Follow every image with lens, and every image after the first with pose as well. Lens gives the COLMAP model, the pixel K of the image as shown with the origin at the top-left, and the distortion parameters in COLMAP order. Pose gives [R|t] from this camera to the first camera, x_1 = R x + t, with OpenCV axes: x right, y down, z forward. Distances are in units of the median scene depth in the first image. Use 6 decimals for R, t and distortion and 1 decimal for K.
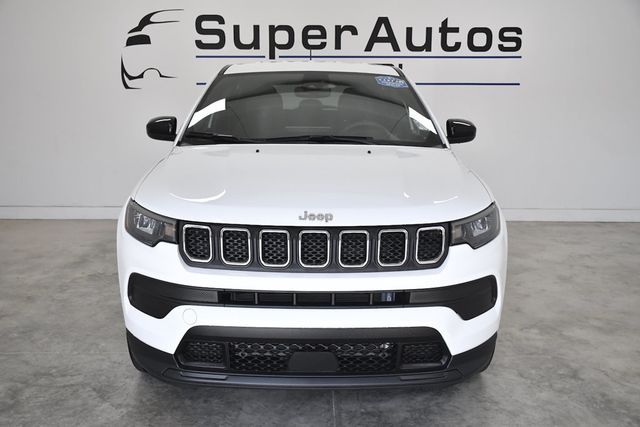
lens RADIAL K [[649.5, 0, 320.0], [0, 649.5, 213.5], [0, 0, 1]] dist [-0.000732, 0.111741]
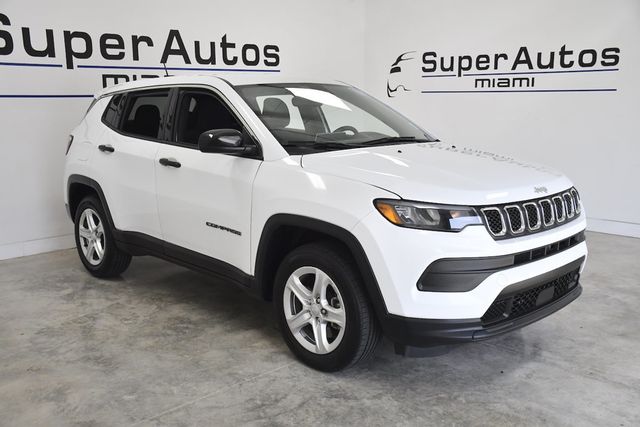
lens RADIAL K [[650.3, 0, 320.0], [0, 650.3, 213.5], [0, 0, 1]] dist [-0.038339, 0.208575]
pose [[0.721541, -0.134316, 0.679219, -0.465972], [0.146636, 0.988394, 0.039683, -0.024414], [-0.676666, 0.070965, 0.732862, 0.119357]]
